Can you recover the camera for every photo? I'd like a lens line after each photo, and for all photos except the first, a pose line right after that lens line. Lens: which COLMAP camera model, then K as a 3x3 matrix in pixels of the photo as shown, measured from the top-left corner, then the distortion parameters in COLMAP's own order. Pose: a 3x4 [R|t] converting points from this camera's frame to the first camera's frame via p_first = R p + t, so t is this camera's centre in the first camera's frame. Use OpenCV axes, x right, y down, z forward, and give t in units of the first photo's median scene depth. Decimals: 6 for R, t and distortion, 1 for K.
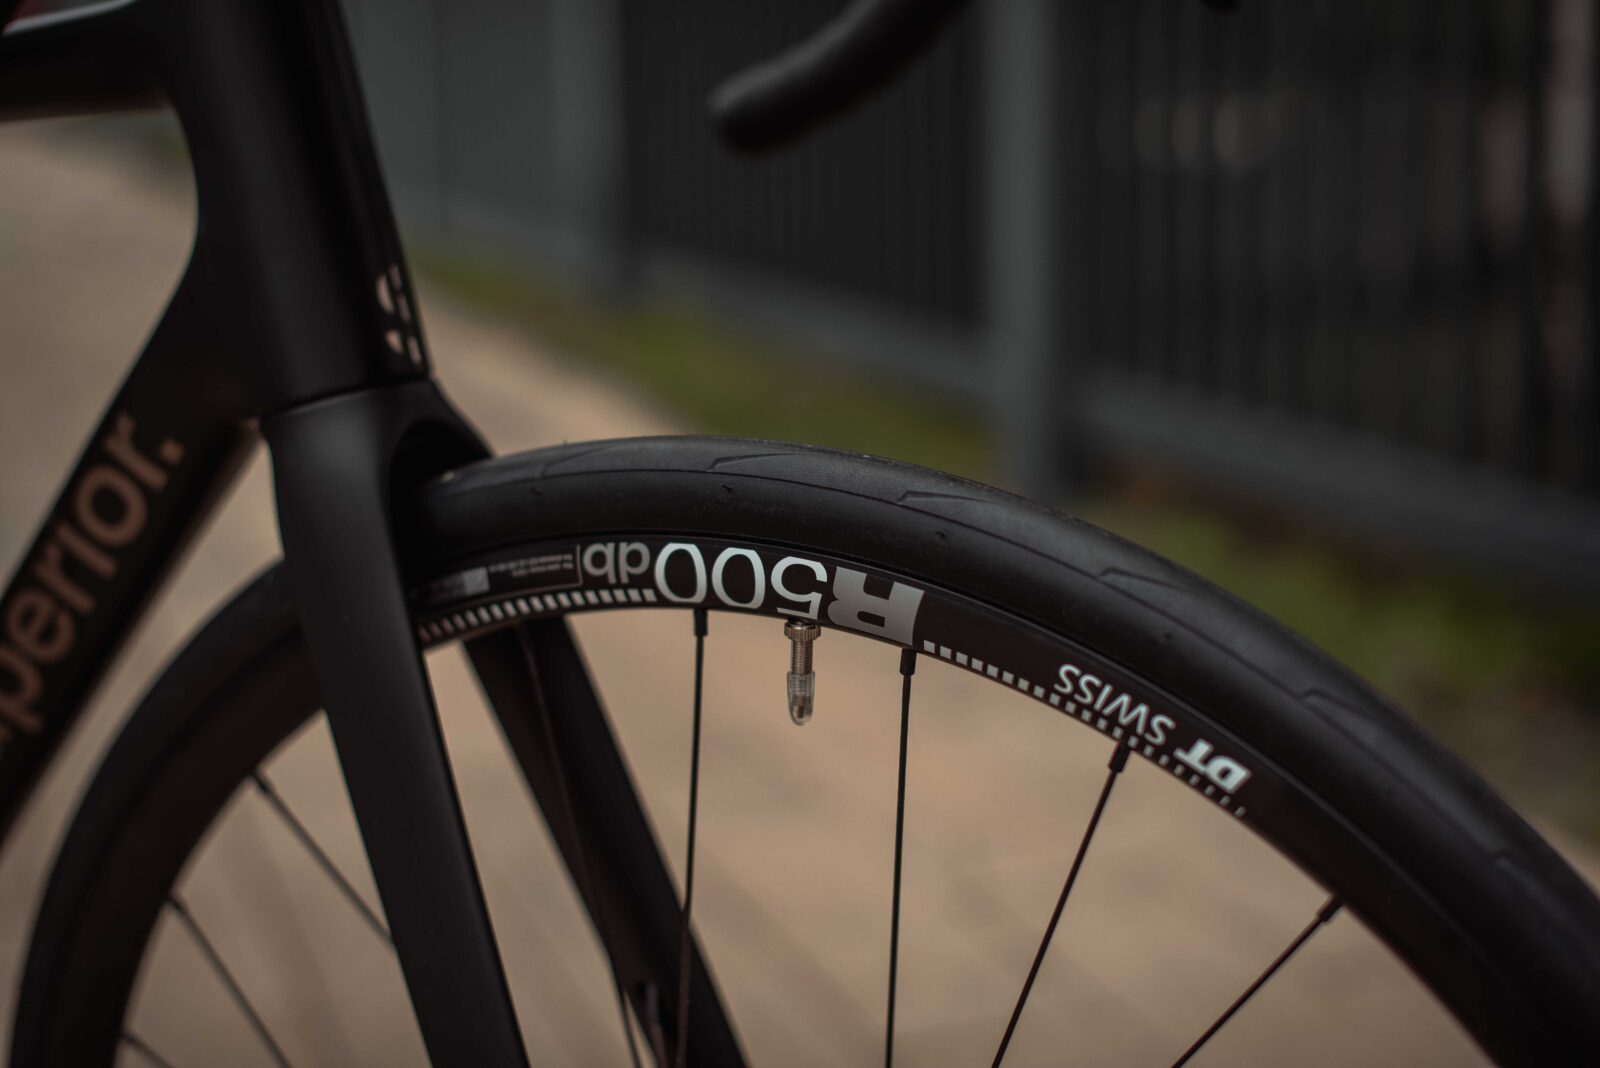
lens RADIAL K [[2471.3, 0, 800.0], [0, 2471.3, 534.0], [0, 0, 1]] dist [-0.236882, 0.119329]
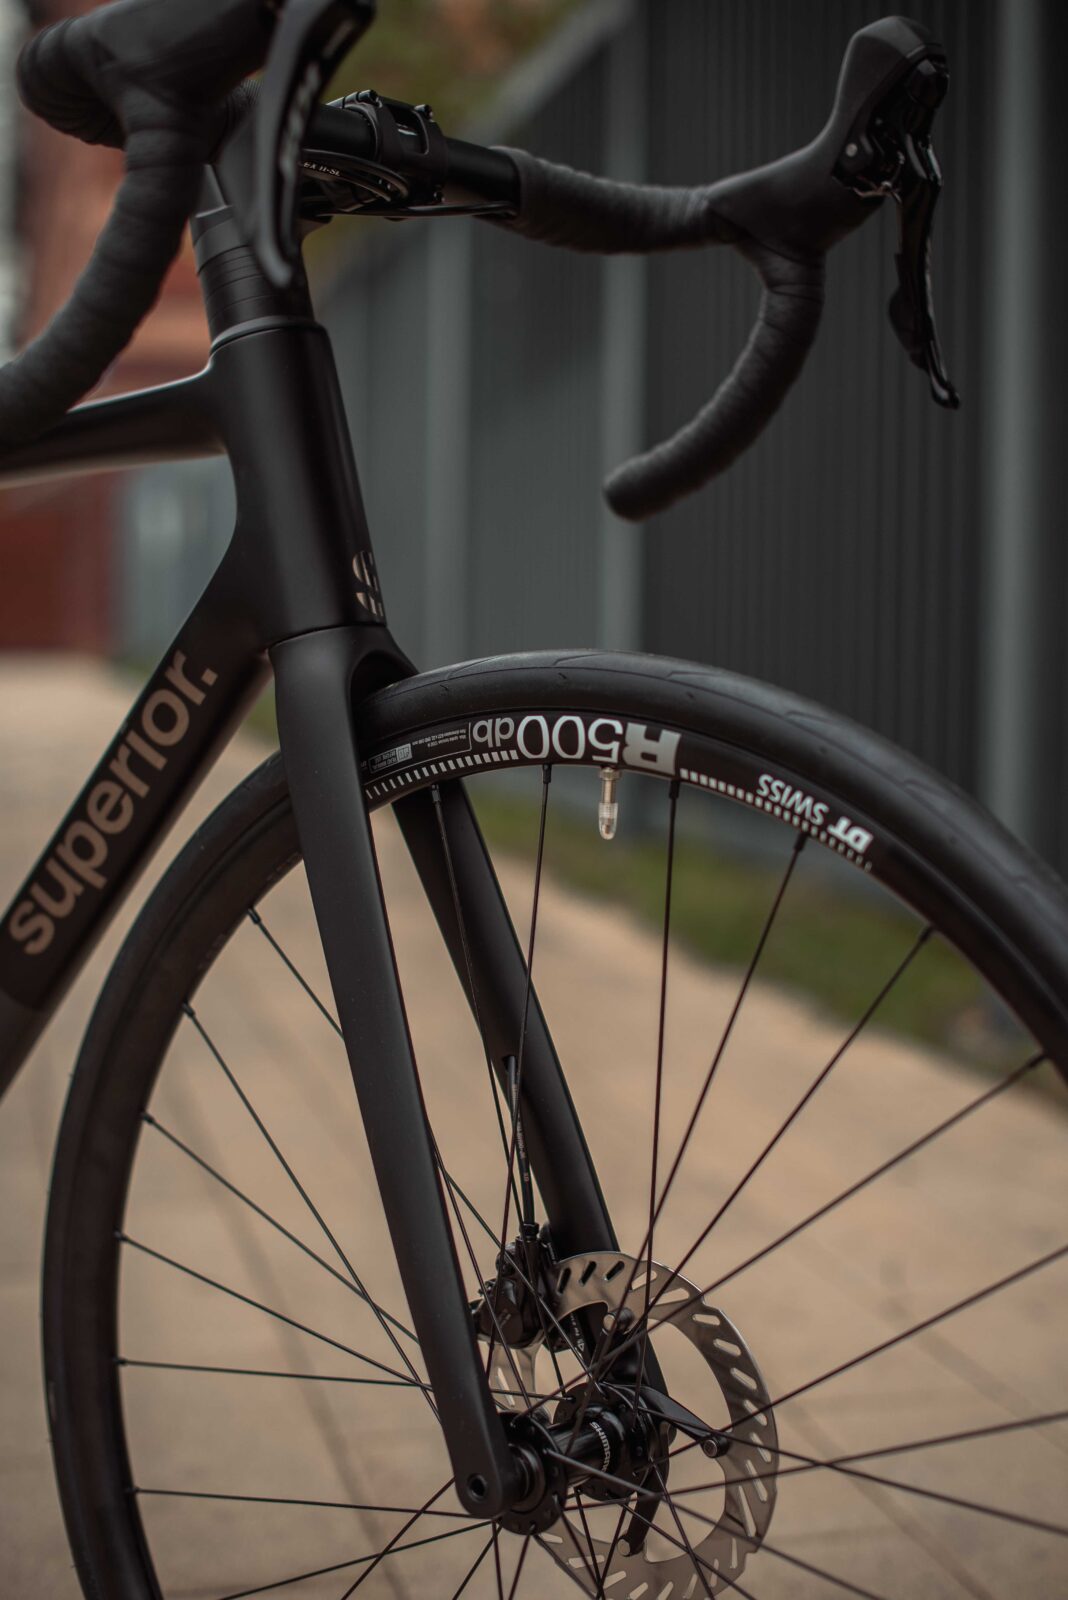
lens RADIAL K [[2471.3, 0, 534.0], [0, 2471.3, 800.0], [0, 0, 1]] dist [-0.236882, 0.119329]
pose [[0.991109, 0.036630, -0.127910, 0.146933], [-0.053127, 0.990345, -0.128043, 0.246927], [0.121985, 0.133700, 0.983486, -0.489500]]
